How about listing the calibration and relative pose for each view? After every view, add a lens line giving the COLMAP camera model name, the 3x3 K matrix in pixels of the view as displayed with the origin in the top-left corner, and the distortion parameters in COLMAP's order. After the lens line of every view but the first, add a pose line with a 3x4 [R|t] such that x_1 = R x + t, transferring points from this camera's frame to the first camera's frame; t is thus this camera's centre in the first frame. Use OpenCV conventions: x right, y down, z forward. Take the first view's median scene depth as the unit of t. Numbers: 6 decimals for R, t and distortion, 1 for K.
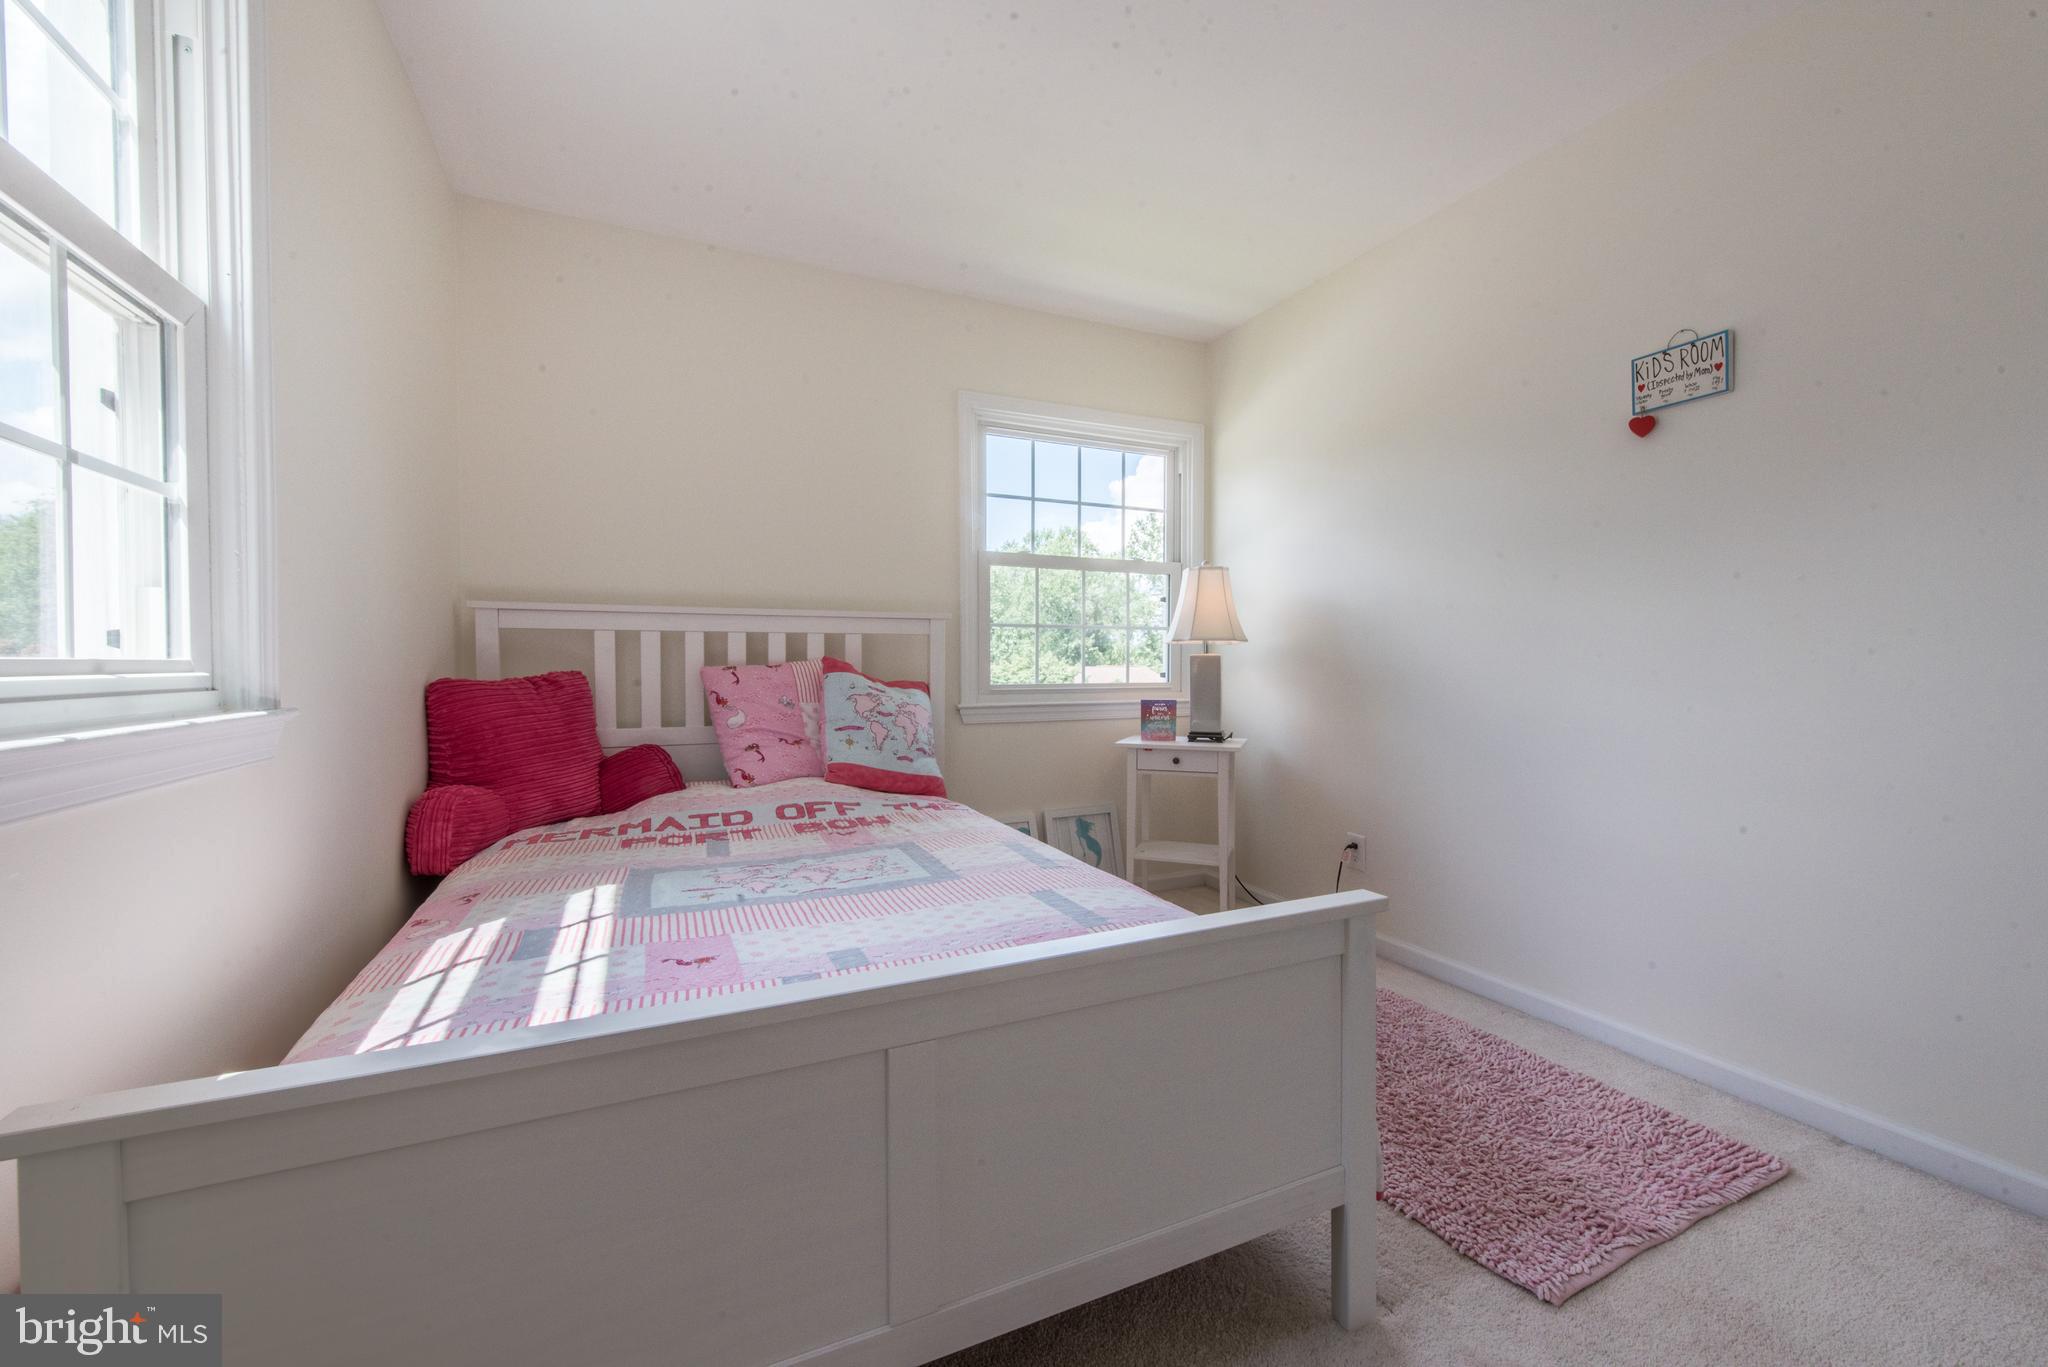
lens RADIAL K [[822.3, 0, 1032.7], [0, 822.3, 672.9], [0, 0, 1]] dist [0.001068, -0.000007]
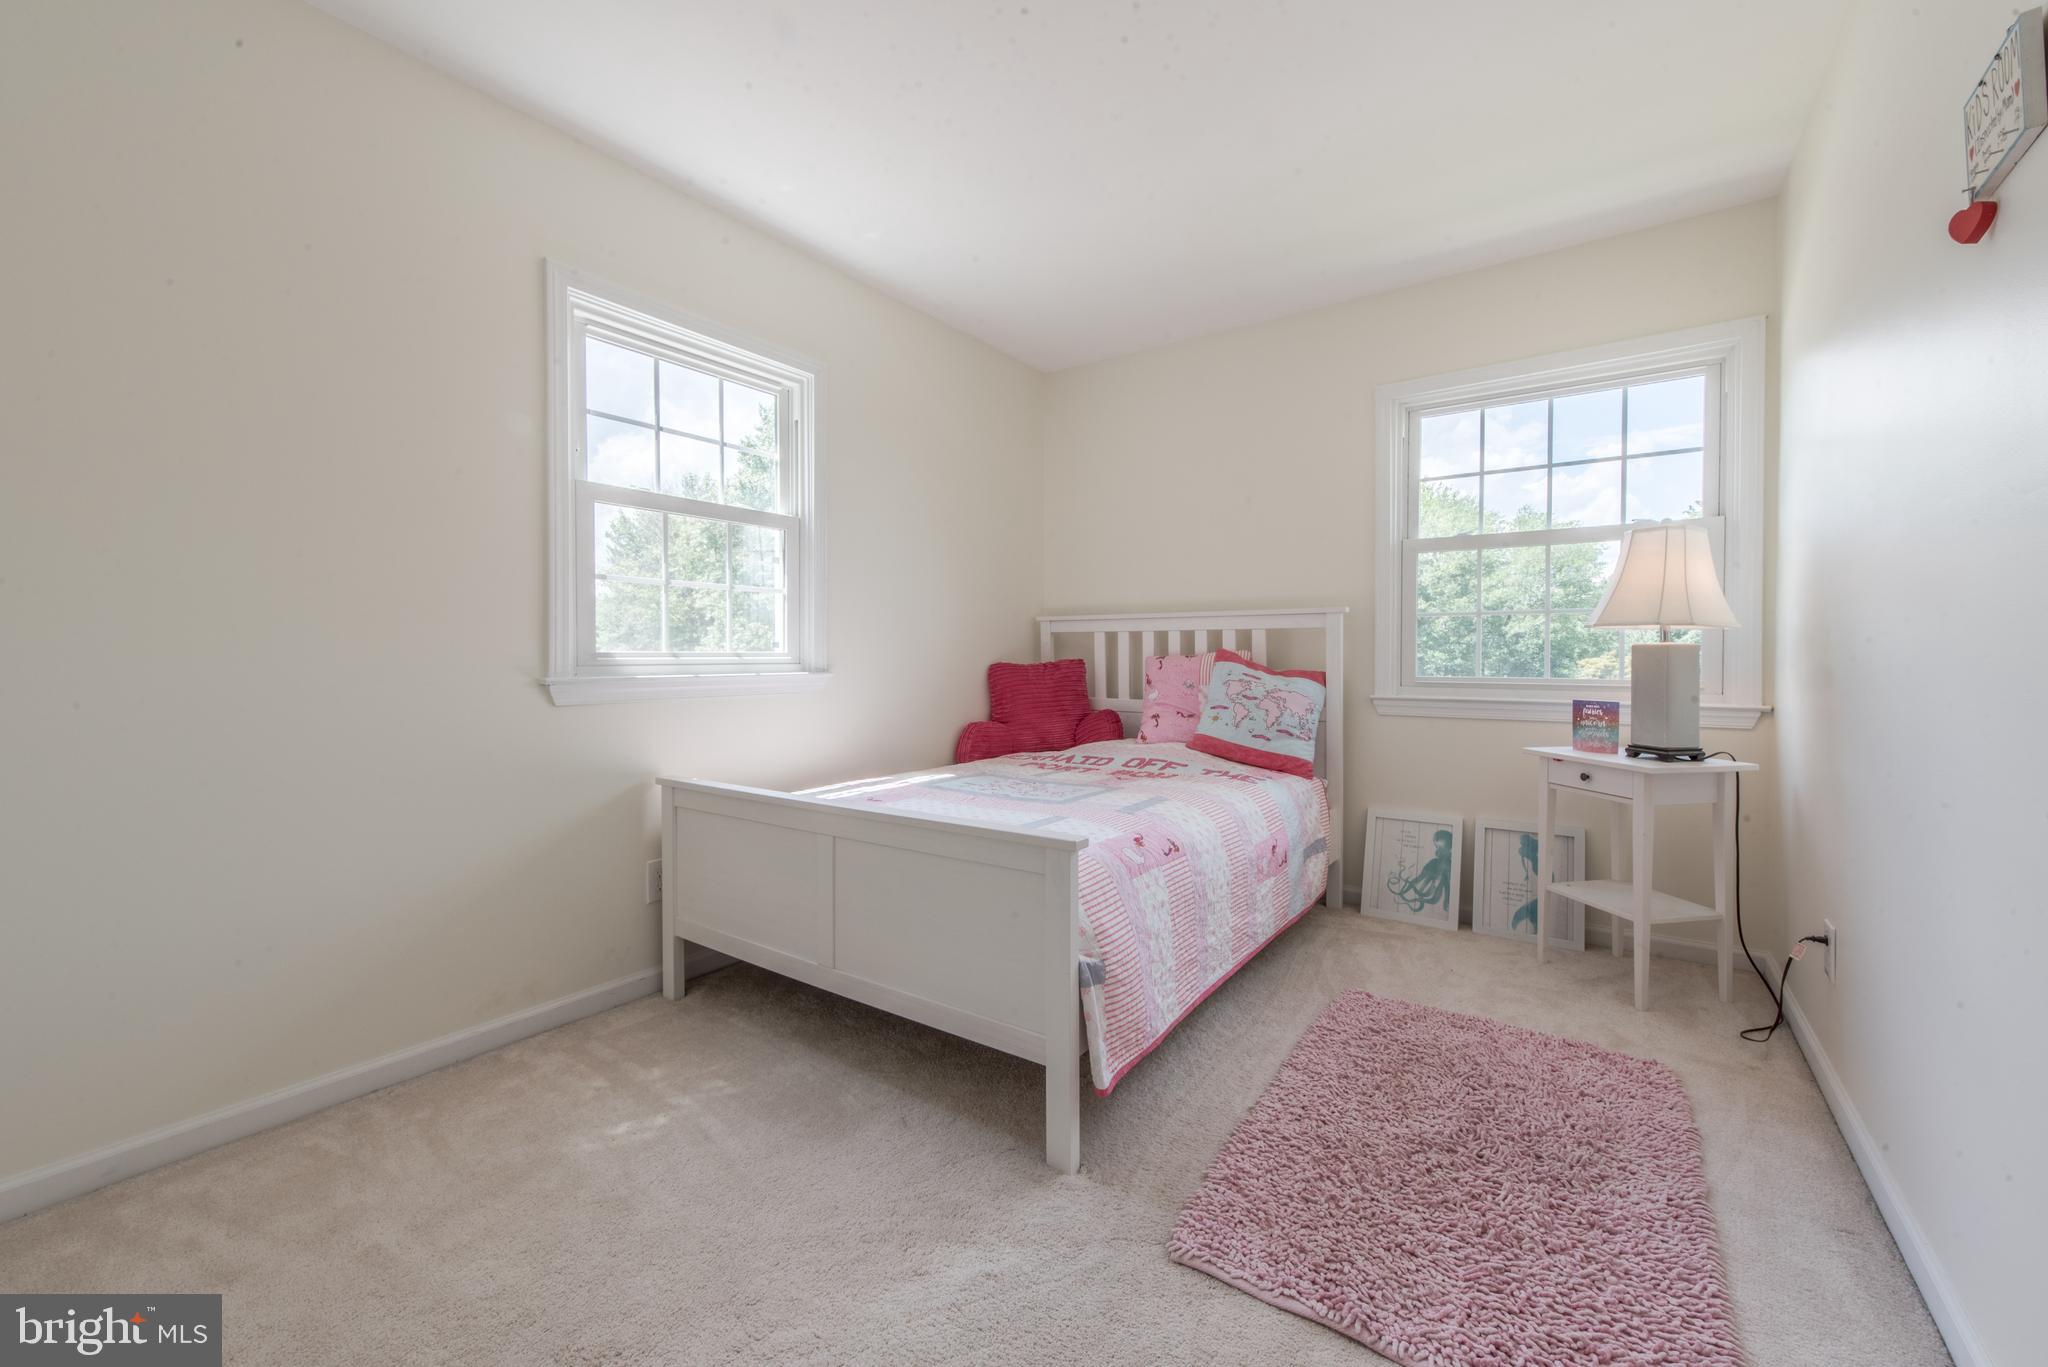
lens RADIAL K [[822.3, 0, 1032.7], [0, 822.3, 672.9], [0, 0, 1]] dist [0.001068, -0.000007]
pose [[0.490857, 0.022253, -0.870956, 0.624941], [-0.013147, 0.999749, 0.018135, -0.002210], [0.871141, 0.002549, 0.491026, 0.138537]]
